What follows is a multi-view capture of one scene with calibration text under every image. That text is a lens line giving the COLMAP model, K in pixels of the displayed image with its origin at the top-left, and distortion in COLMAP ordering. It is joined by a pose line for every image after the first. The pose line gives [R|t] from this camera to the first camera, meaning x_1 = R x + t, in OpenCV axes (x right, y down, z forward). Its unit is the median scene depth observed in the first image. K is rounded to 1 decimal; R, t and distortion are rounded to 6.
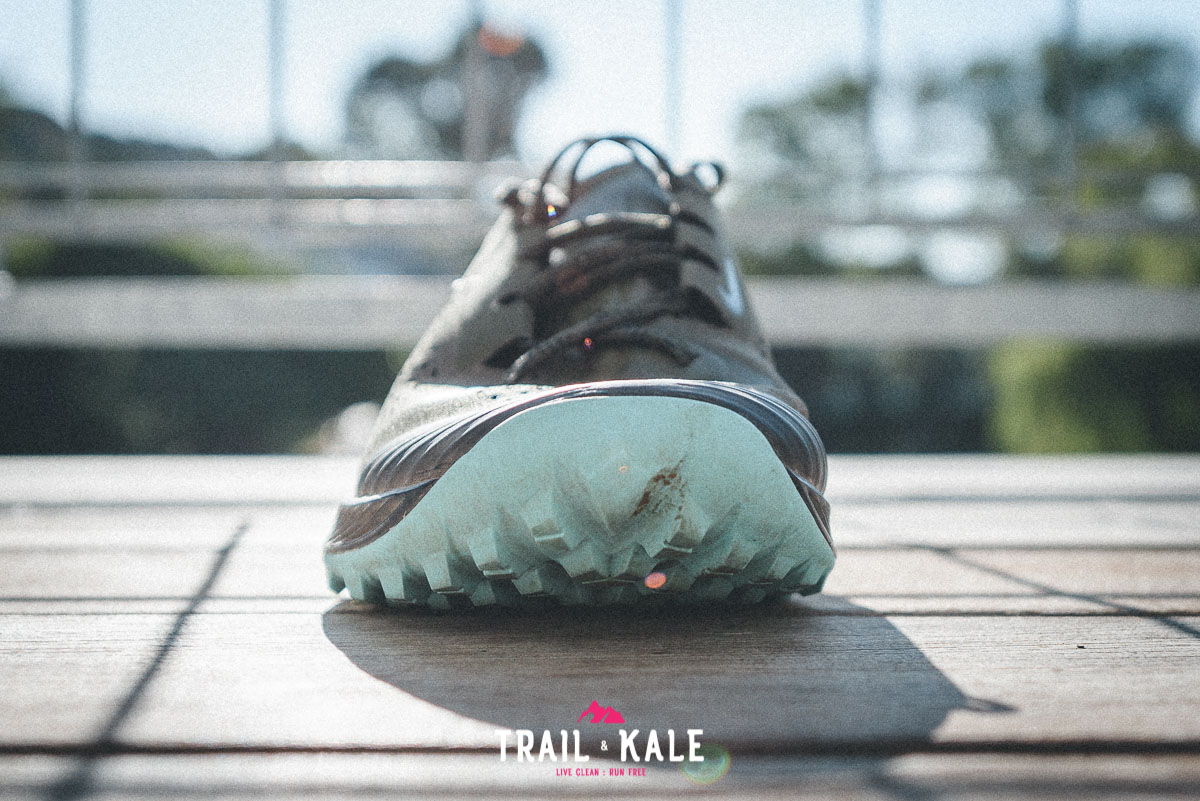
lens RADIAL K [[1216.9, 0, 600.4], [0, 1216.9, 402.7], [0, 0, 1]] dist [-0.001649, 0.000000]
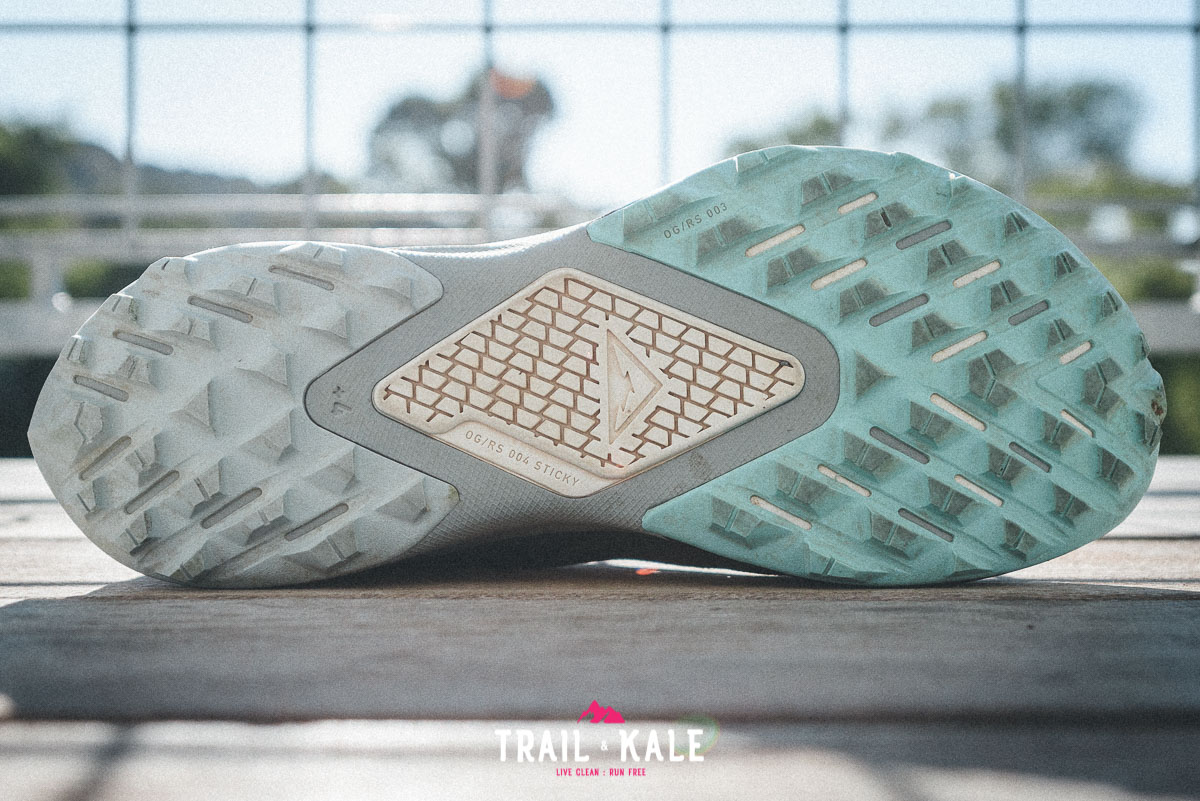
lens RADIAL K [[1216.9, 0, 599.7], [0, 1216.9, 400.4], [0, 0, 1]] dist [-0.001649, 0.000000]
pose [[1.000000, 0.000073, -0.000580, 0.000401], [-0.000074, 0.999998, -0.001820, -0.005072], [0.000580, 0.001820, 0.999998, -0.116096]]
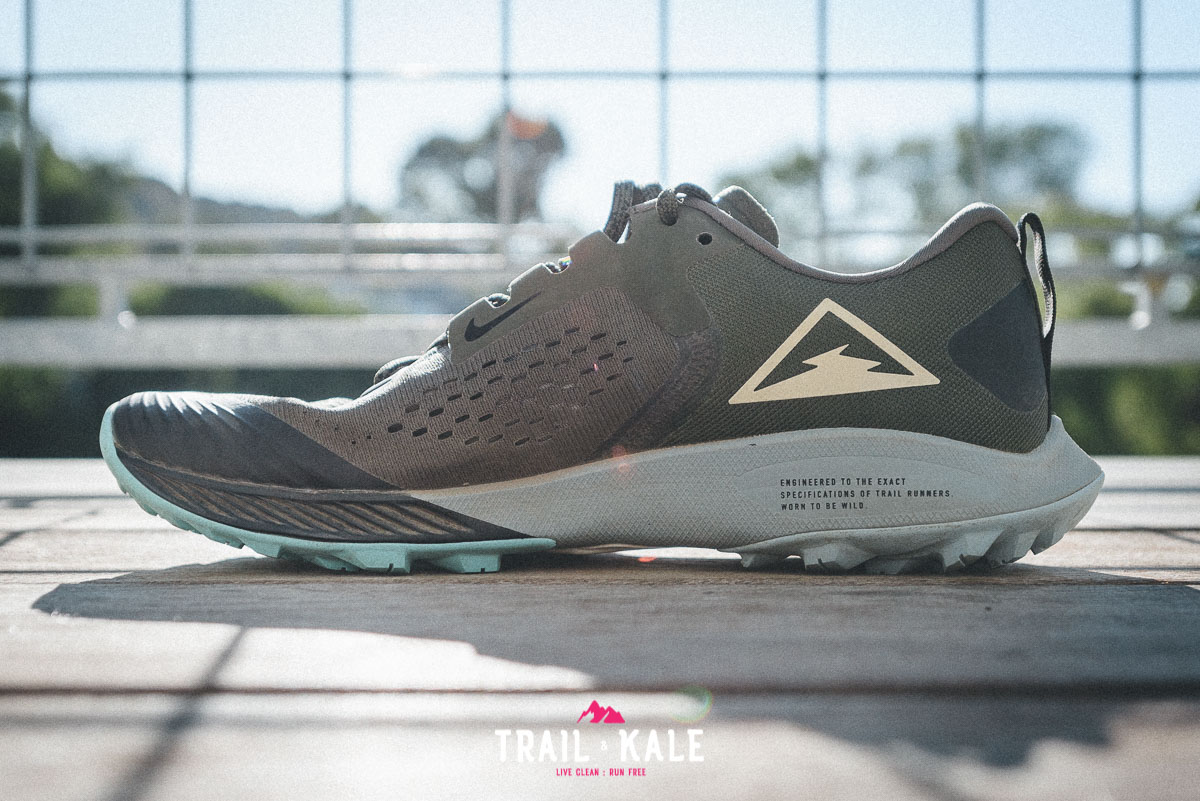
lens RADIAL K [[1216.9, 0, 599.4], [0, 1216.9, 400.1], [0, 0, 1]] dist [-0.001649, 0.000000]
pose [[1.000000, 0.000059, -0.000792, -0.005165], [-0.000061, 0.999997, -0.002282, -0.011432], [0.000791, 0.002282, 0.999997, -0.254185]]
